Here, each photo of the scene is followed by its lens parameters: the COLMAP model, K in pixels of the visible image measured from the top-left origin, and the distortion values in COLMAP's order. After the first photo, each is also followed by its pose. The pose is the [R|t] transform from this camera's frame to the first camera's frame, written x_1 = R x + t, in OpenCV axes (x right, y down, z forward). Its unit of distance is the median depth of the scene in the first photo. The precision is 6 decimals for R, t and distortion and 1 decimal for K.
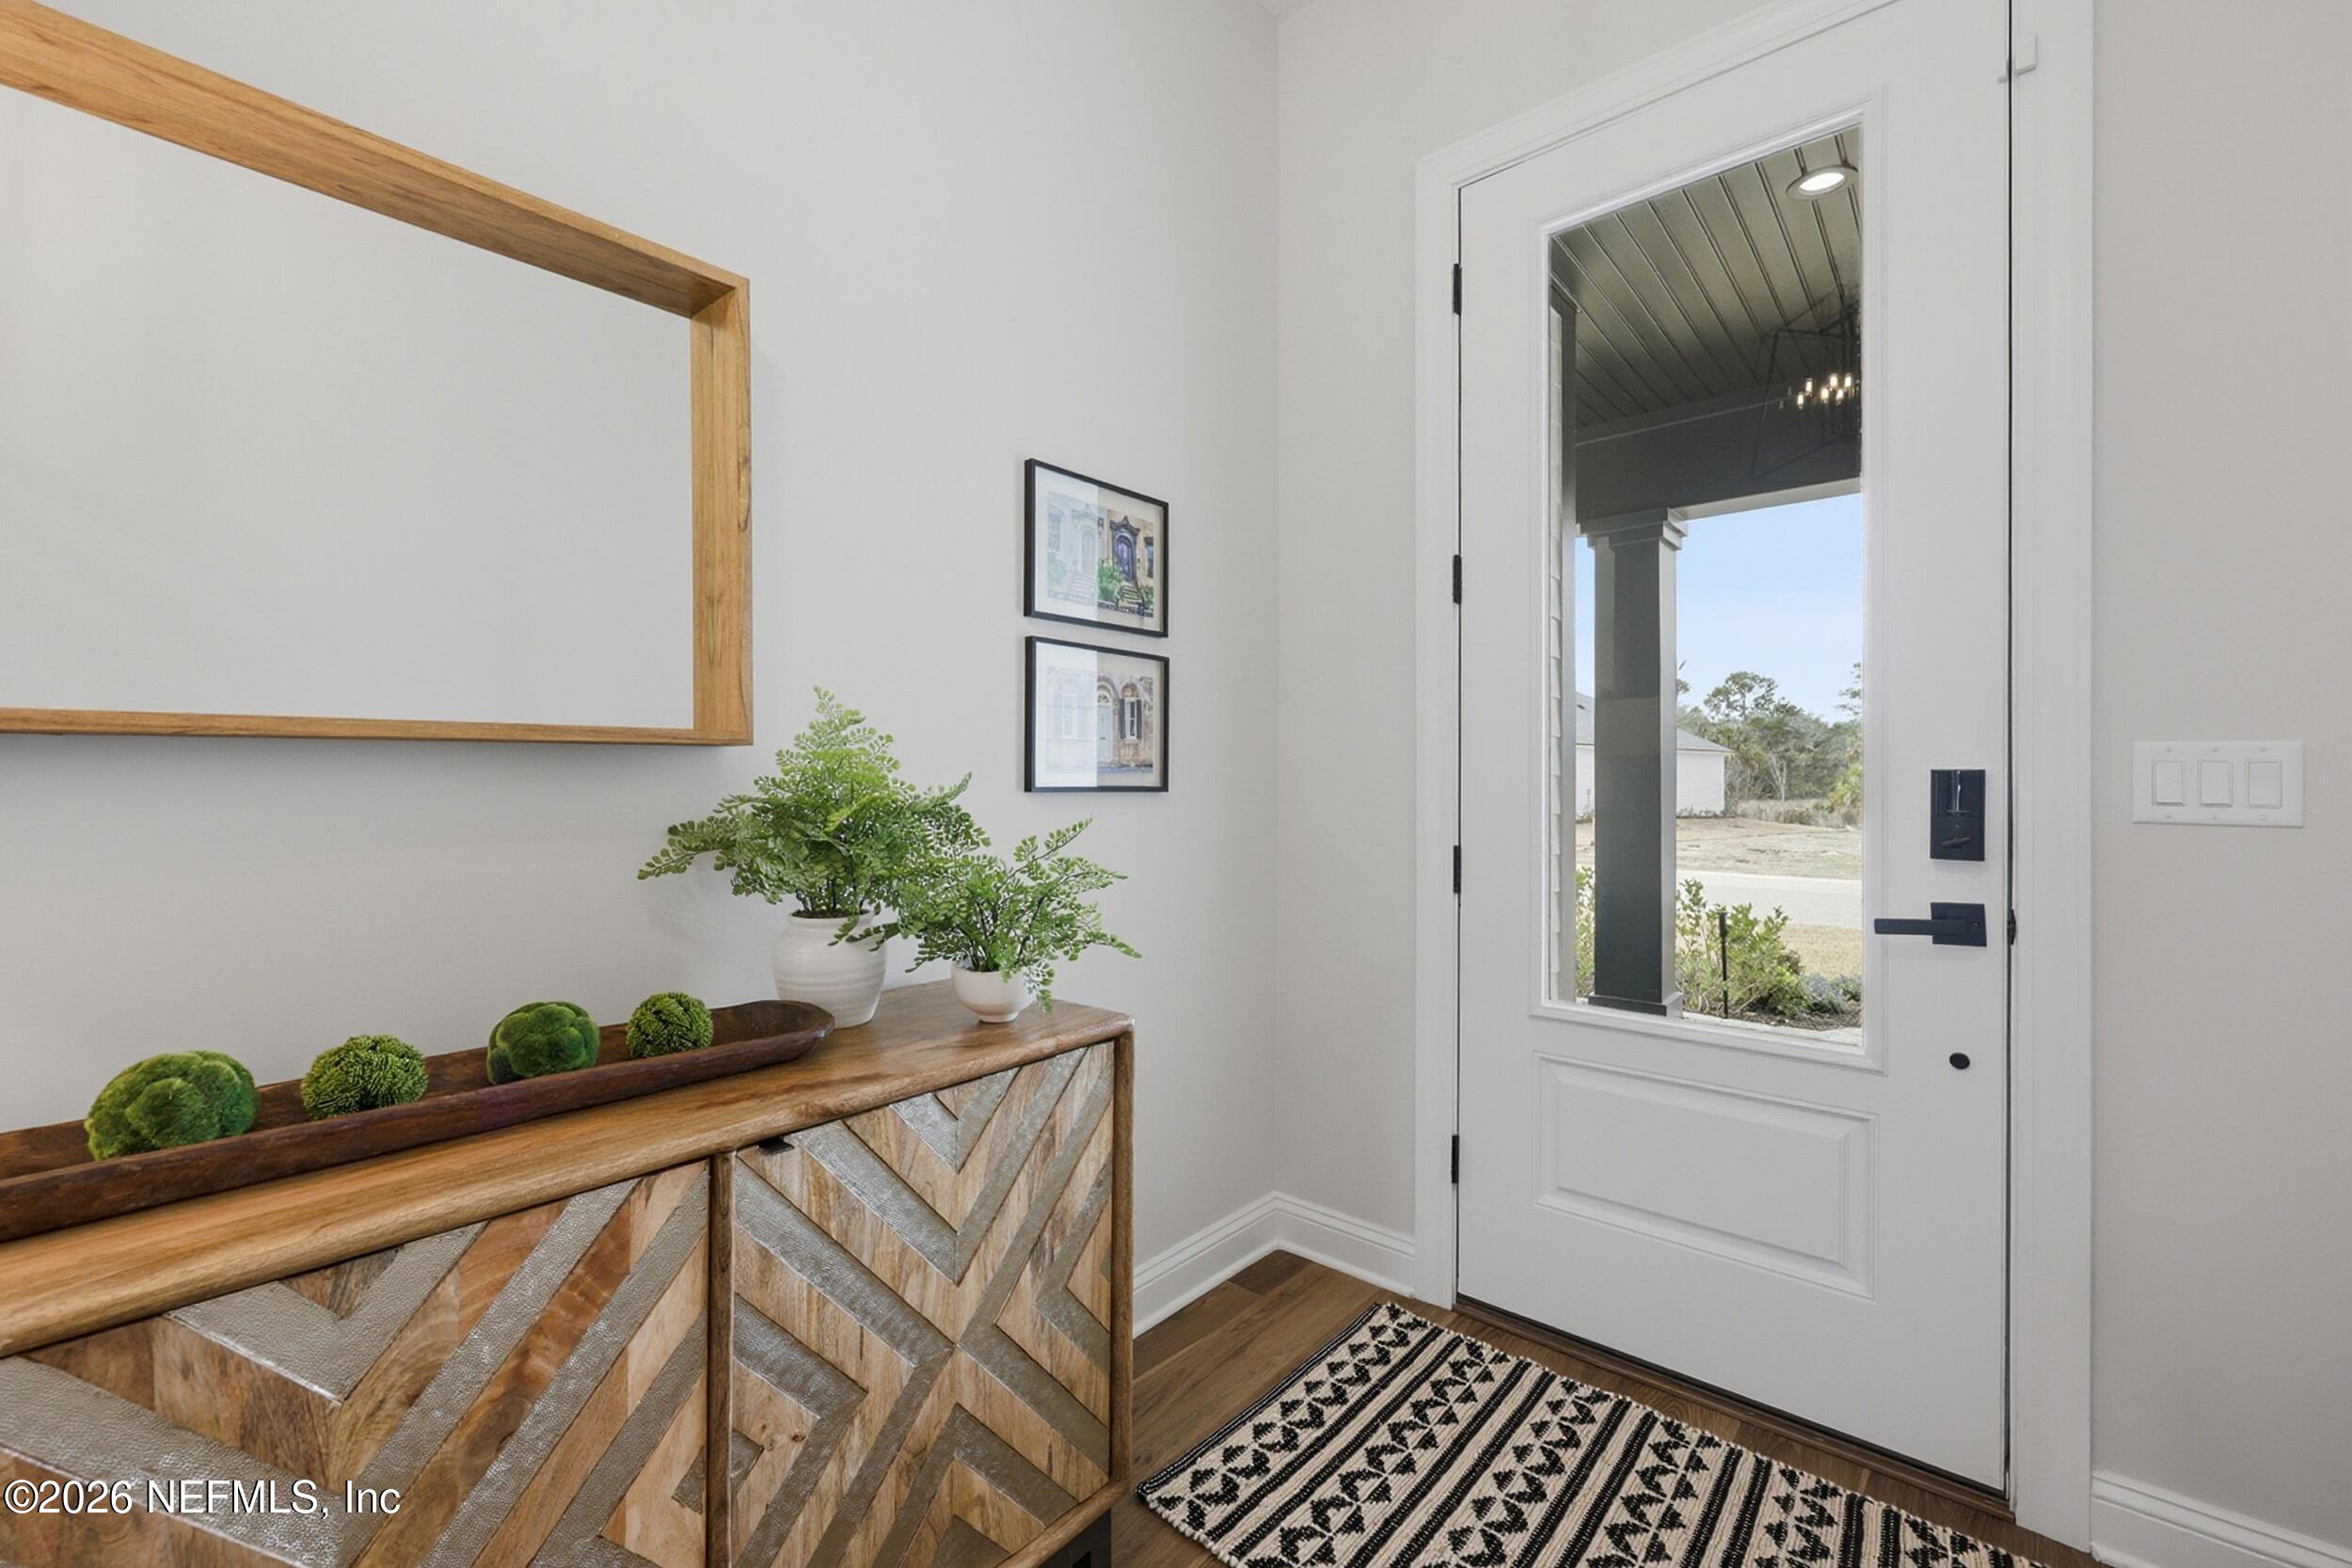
lens RADIAL K [[953.8, 0, 1181.1], [0, 953.8, 776.2], [0, 0, 1]] dist [0.008535, 0.000071]
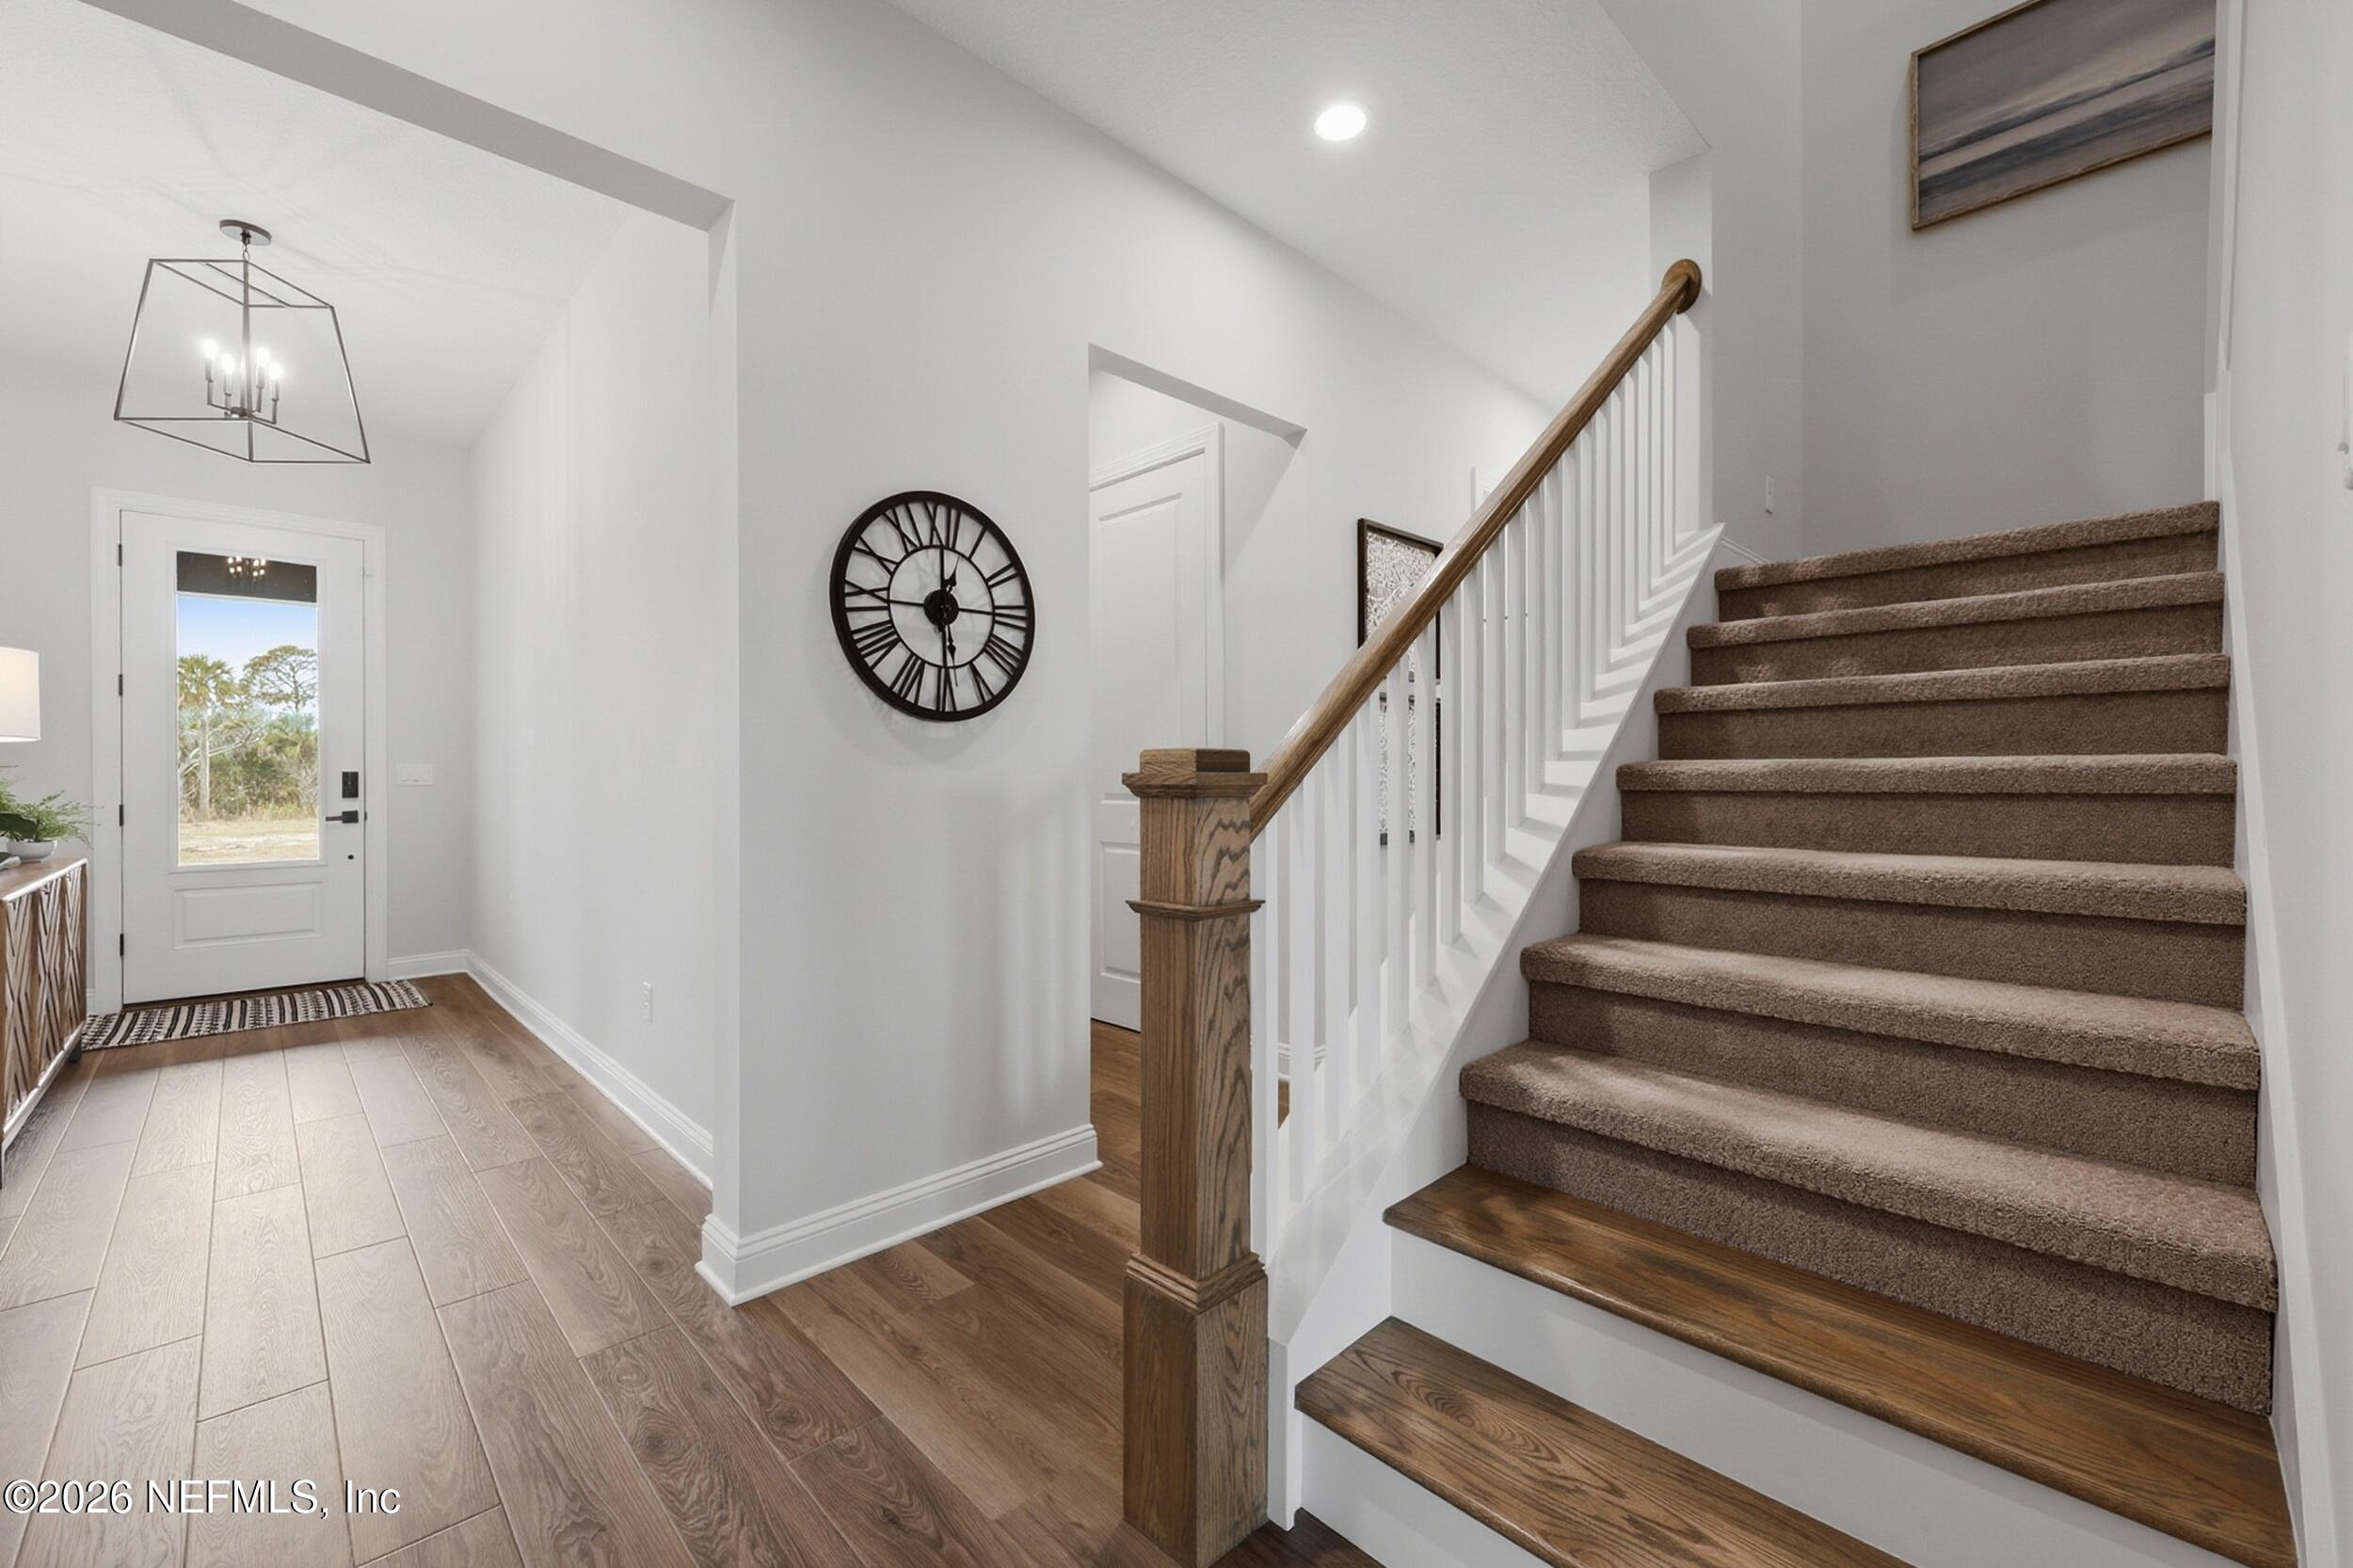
lens RADIAL K [[954.3, 0, 1182.0], [0, 954.3, 773.2], [0, 0, 1]] dist [0.008535, 0.000071]
pose [[0.087643, -0.003940, 0.996144, -2.368771], [-0.001282, 0.999991, 0.004068, -0.019834], [-0.996151, -0.001634, 0.087637, -2.281864]]
